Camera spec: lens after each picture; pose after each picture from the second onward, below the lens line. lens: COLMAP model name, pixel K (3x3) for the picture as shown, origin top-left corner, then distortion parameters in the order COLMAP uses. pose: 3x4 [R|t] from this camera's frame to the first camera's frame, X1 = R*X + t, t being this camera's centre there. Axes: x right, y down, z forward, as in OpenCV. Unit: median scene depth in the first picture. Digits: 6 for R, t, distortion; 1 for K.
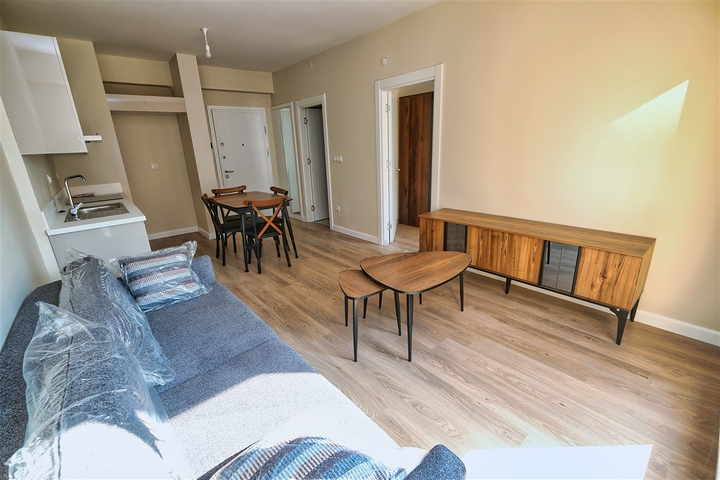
lens RADIAL K [[311.6, 0, 356.8], [0, 311.6, 238.4], [0, 0, 1]] dist [-0.003026, 0.000058]
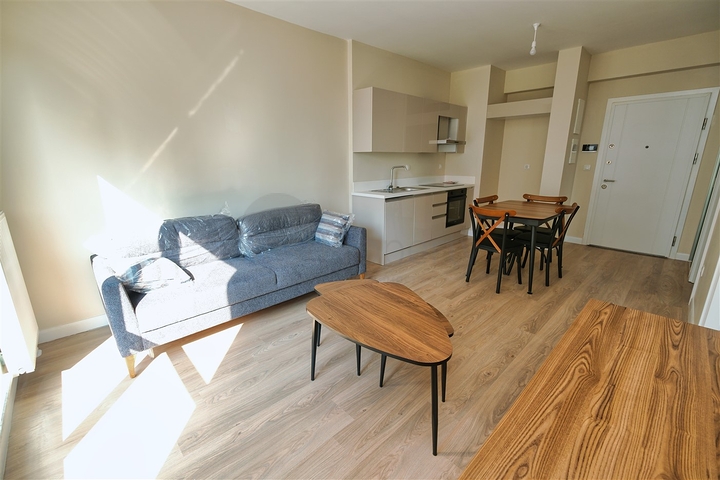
lens RADIAL K [[311.6, 0, 356.8], [0, 311.6, 238.4], [0, 0, 1]] dist [-0.003026, 0.000058]
pose [[0.059613, 0.290714, -0.954951, 0.607200], [-0.286812, 0.921303, 0.262566, -0.183219], [0.956130, 0.258239, 0.138302, 0.561968]]
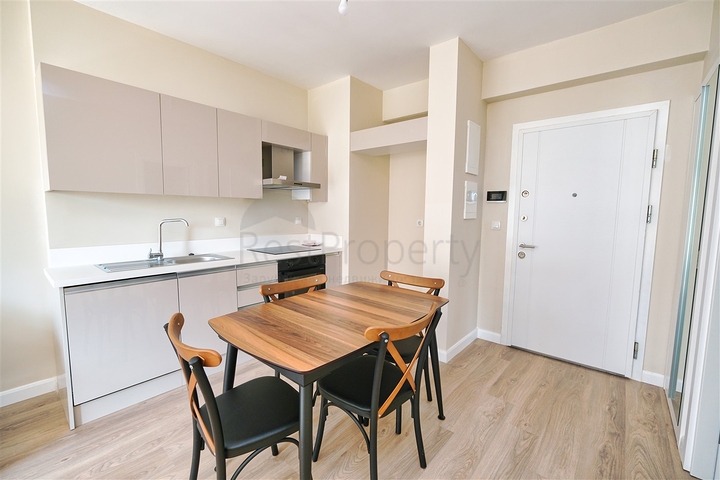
lens RADIAL K [[313.1, 0, 360.0], [0, 313.1, 240.0], [0, 0, 1]] dist [-0.000527, -0.000156]
pose [[0.159210, 0.135208, -0.977942, 0.067484], [-0.304137, 0.949118, 0.081709, -0.323645], [0.939230, 0.284420, 0.192231, 1.139418]]
